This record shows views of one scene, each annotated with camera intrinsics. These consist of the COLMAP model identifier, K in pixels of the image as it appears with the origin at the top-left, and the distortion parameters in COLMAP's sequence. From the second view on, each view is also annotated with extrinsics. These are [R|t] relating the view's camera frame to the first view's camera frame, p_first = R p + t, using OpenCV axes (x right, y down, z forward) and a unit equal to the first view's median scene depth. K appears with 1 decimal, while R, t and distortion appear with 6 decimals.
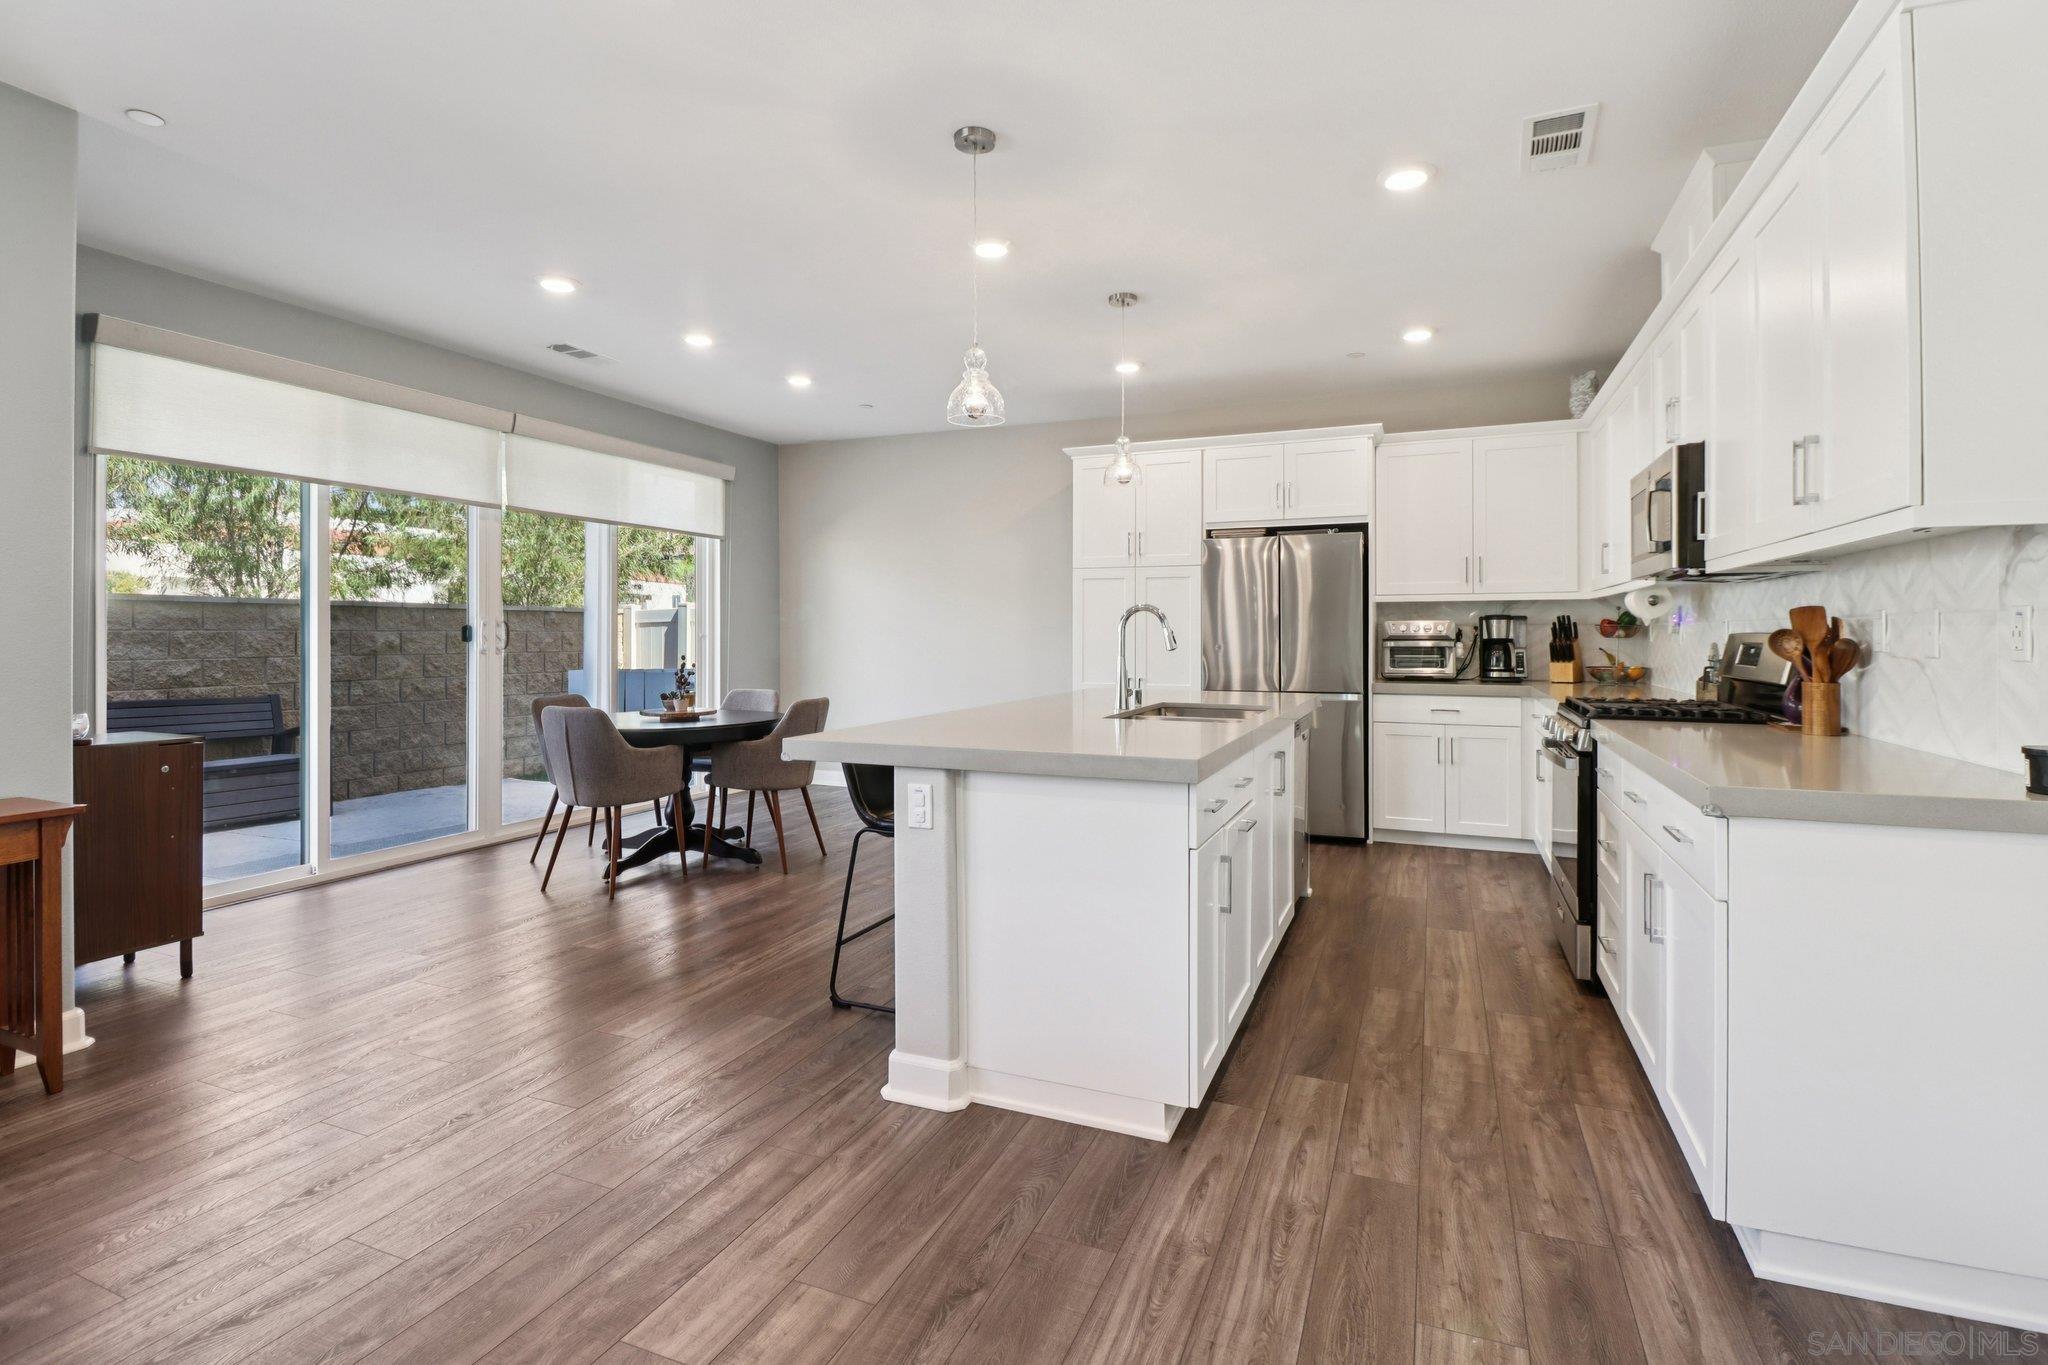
lens RADIAL K [[965.7, 0, 1026.6], [0, 965.7, 648.0], [0, 0, 1]] dist [0.029899, -0.000543]
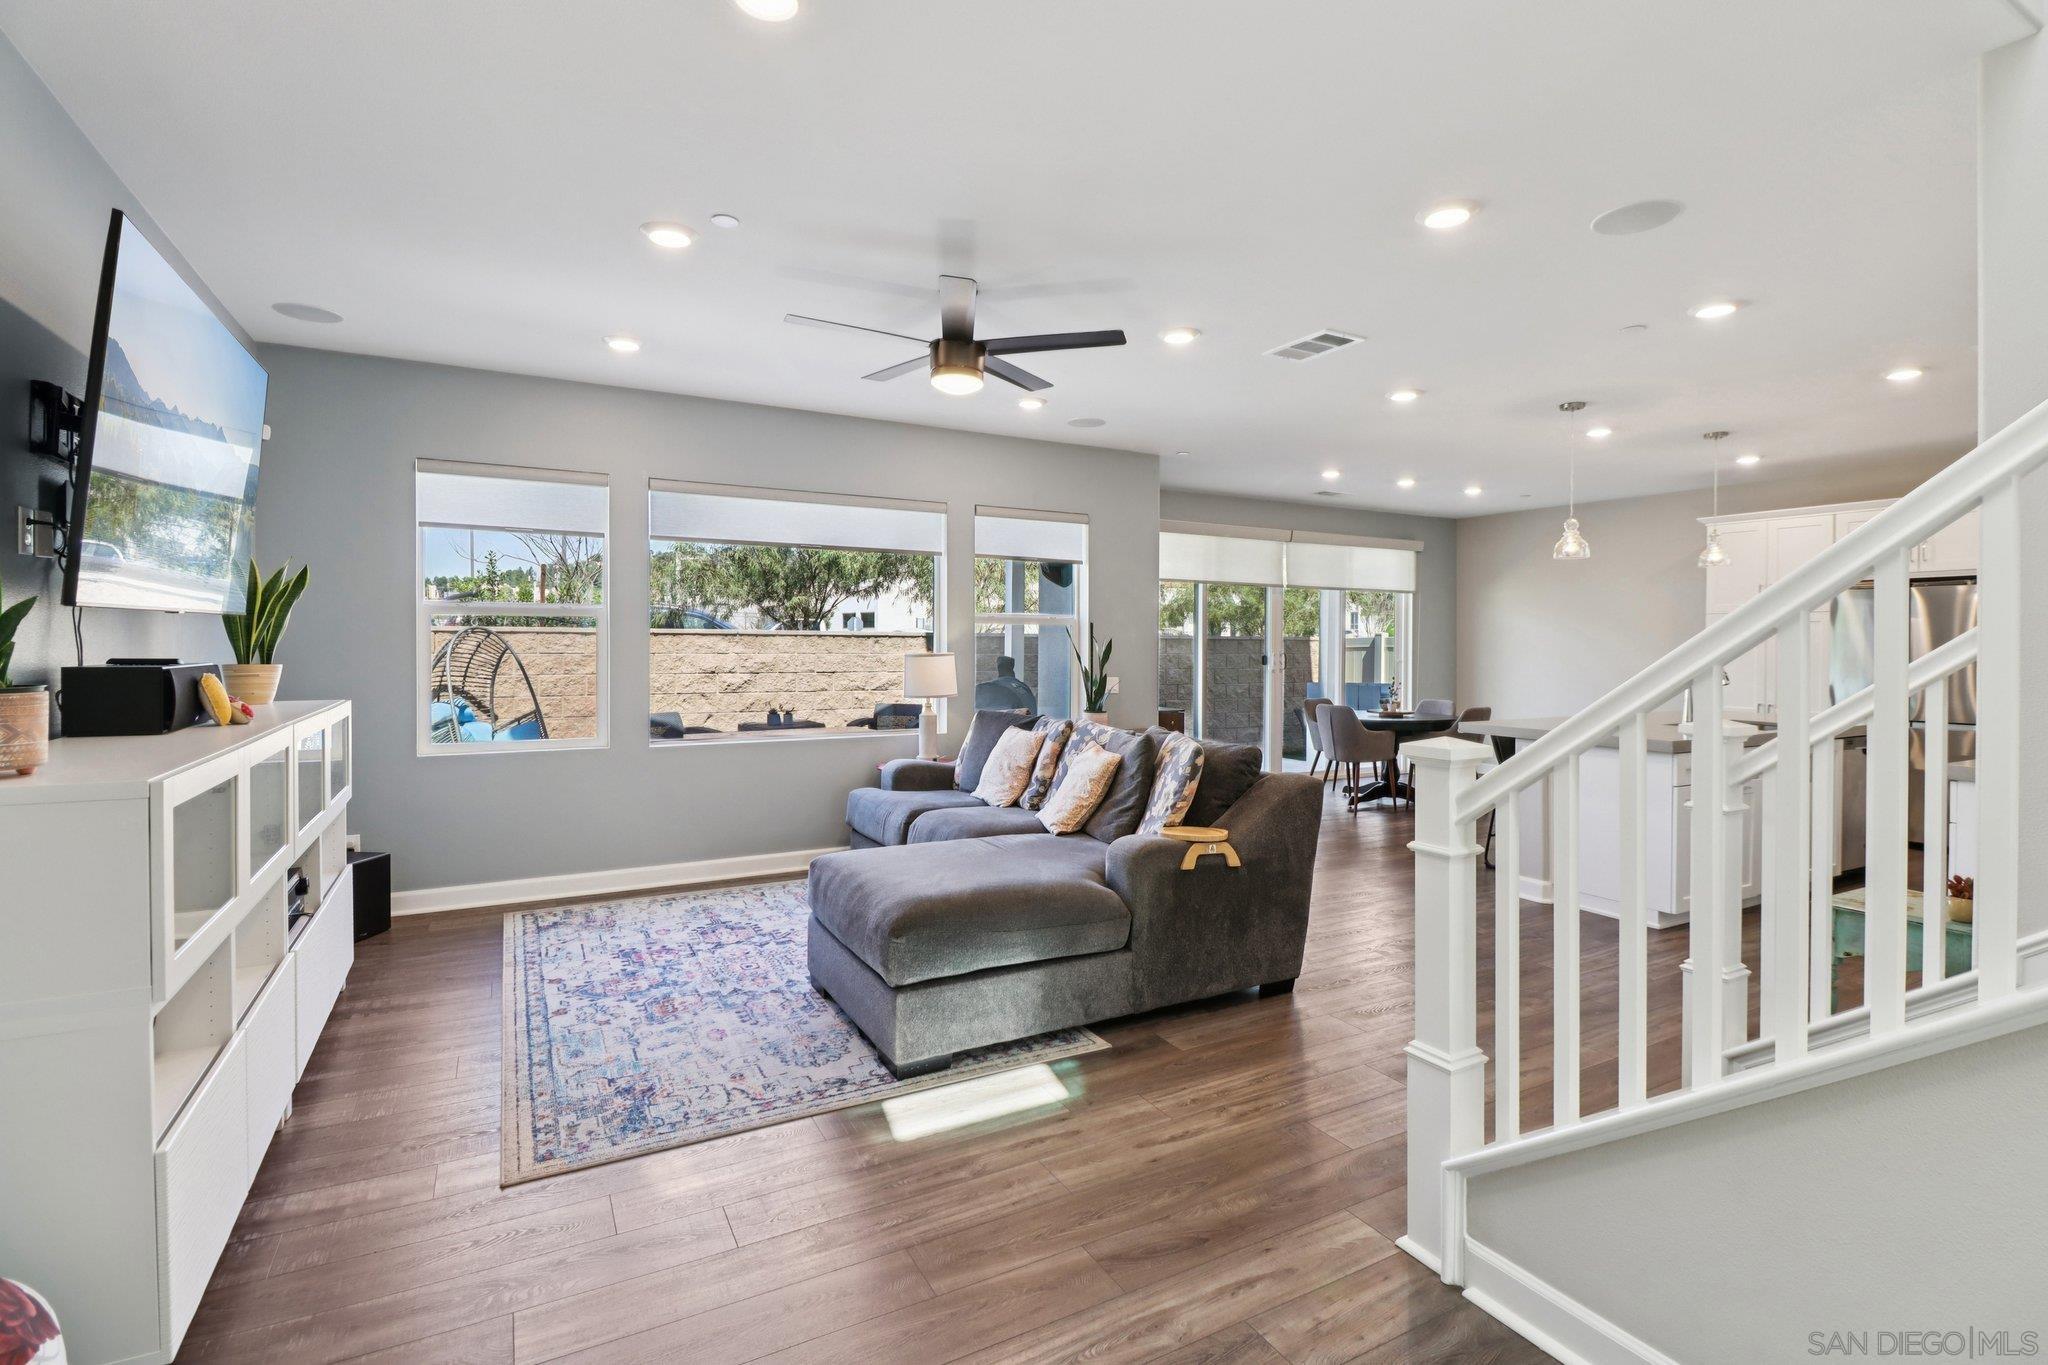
lens RADIAL K [[951.0, 0, 1044.2], [0, 951.0, 645.5], [0, 0, 1]] dist [0.030658, -0.023522]
pose [[0.792666, 0.005781, -0.609629, 0.146155], [-0.015158, 0.999833, -0.010227, -0.017964], [0.609468, 0.017347, 0.792621, -0.584452]]
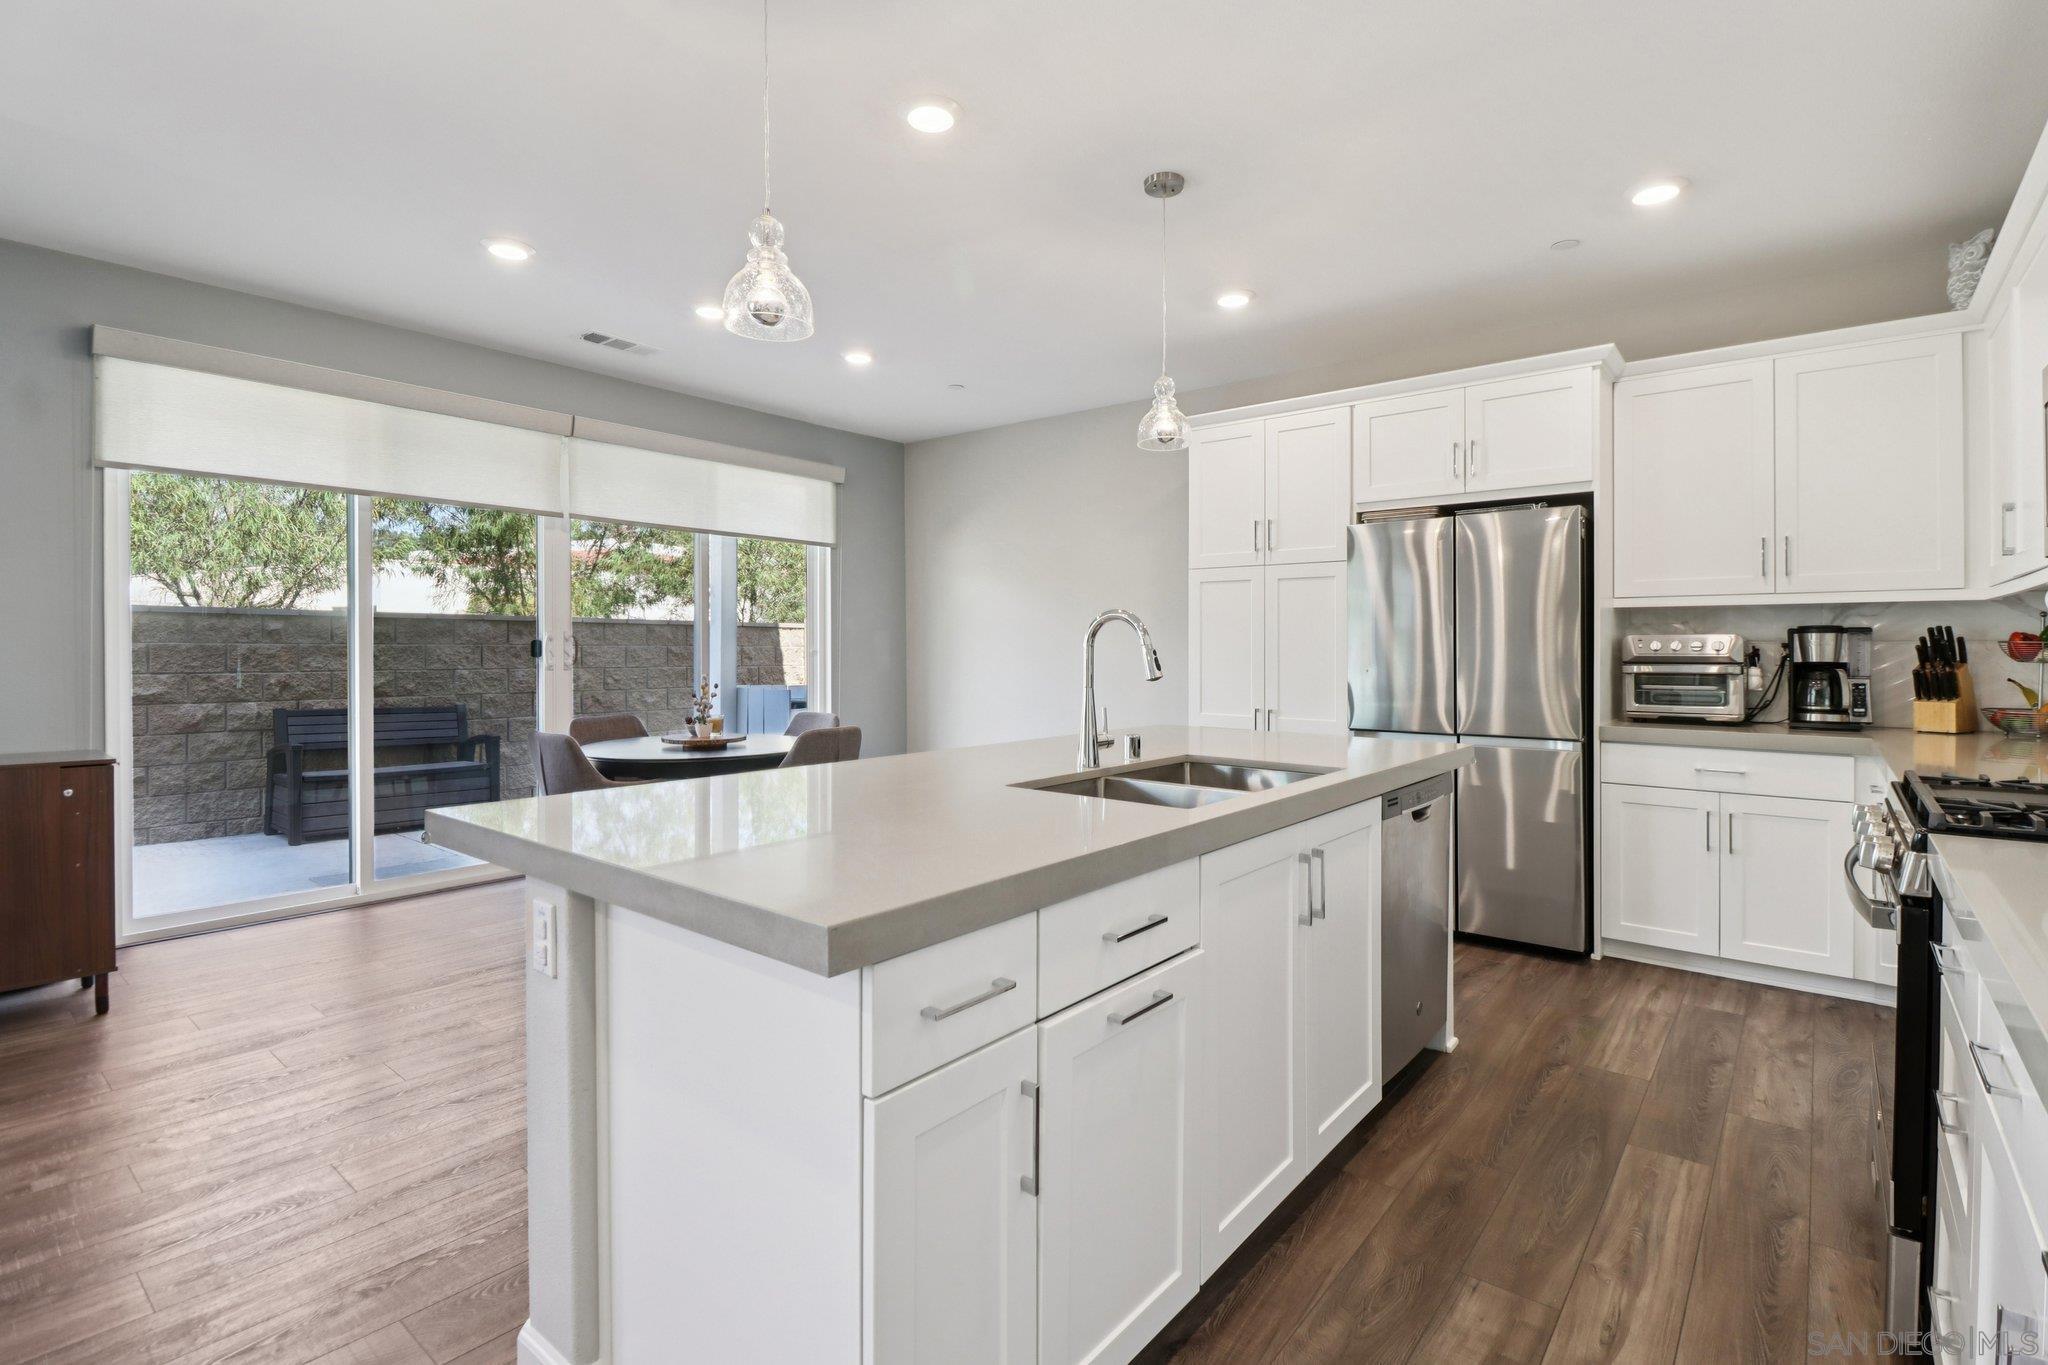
lens RADIAL K [[960.0, 0, 1017.0], [0, 960.0, 659.9], [0, 0, 1]] dist [0.039050, -0.025949]
pose [[0.958508, 0.007237, -0.284975, 0.161840], [-0.008073, 0.999966, -0.001757, -0.005922], [0.284953, 0.003984, 0.958533, 0.231658]]
